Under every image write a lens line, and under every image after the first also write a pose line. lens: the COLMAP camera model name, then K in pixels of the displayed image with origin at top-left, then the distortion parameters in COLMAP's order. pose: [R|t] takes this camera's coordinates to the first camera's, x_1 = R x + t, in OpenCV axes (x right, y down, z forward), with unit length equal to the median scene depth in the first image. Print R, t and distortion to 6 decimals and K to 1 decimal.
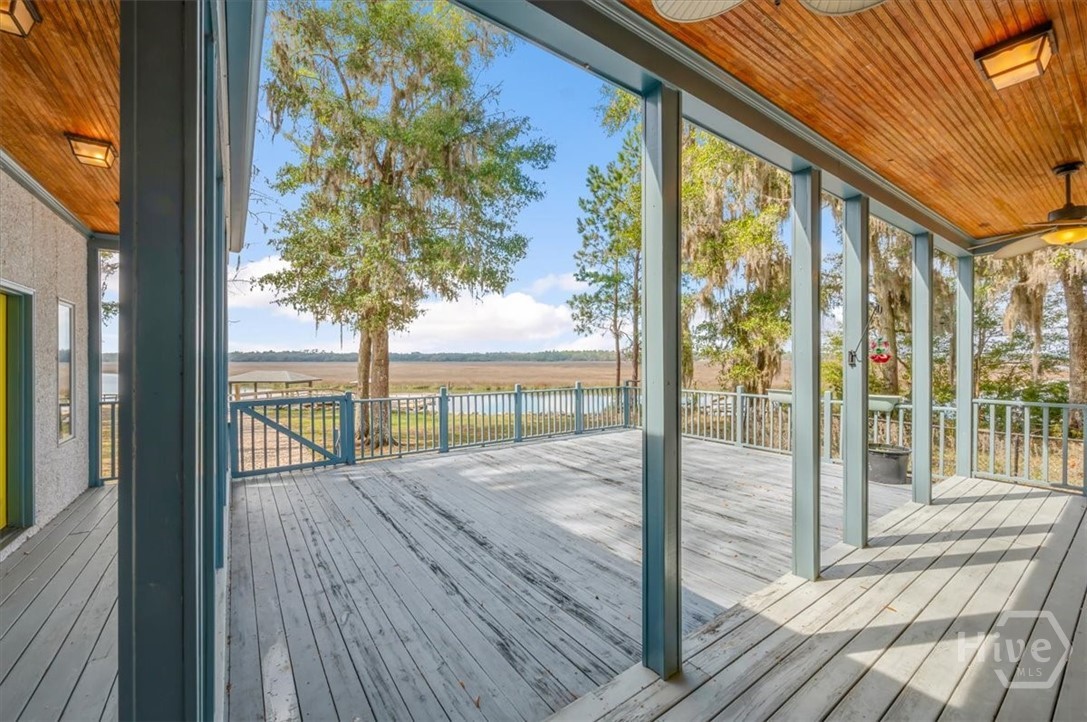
lens RADIAL K [[437.3, 0, 550.8], [0, 437.3, 361.4], [0, 0, 1]] dist [-0.001060, -0.000086]
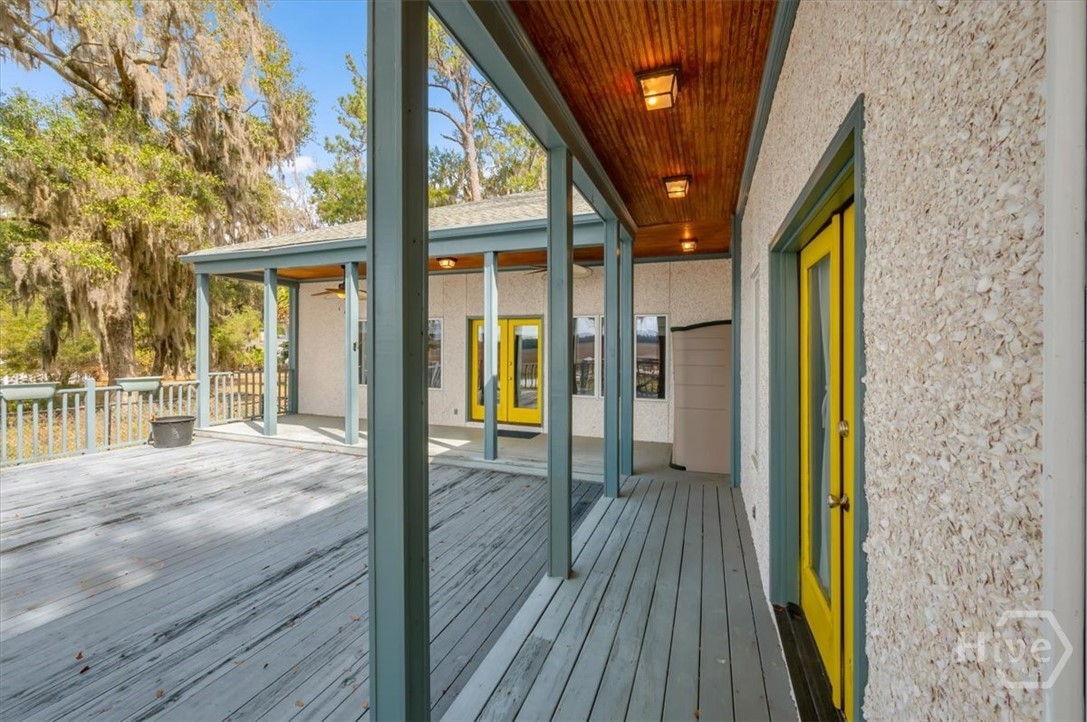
lens RADIAL K [[437.3, 0, 545.9], [0, 437.3, 352.2], [0, 0, 1]] dist [-0.001060, -0.000086]
pose [[-0.557337, -0.010356, 0.830222, -1.065225], [-0.000726, 0.999928, 0.011986, -0.003418], [-0.830286, 0.006078, -0.557304, 1.076328]]
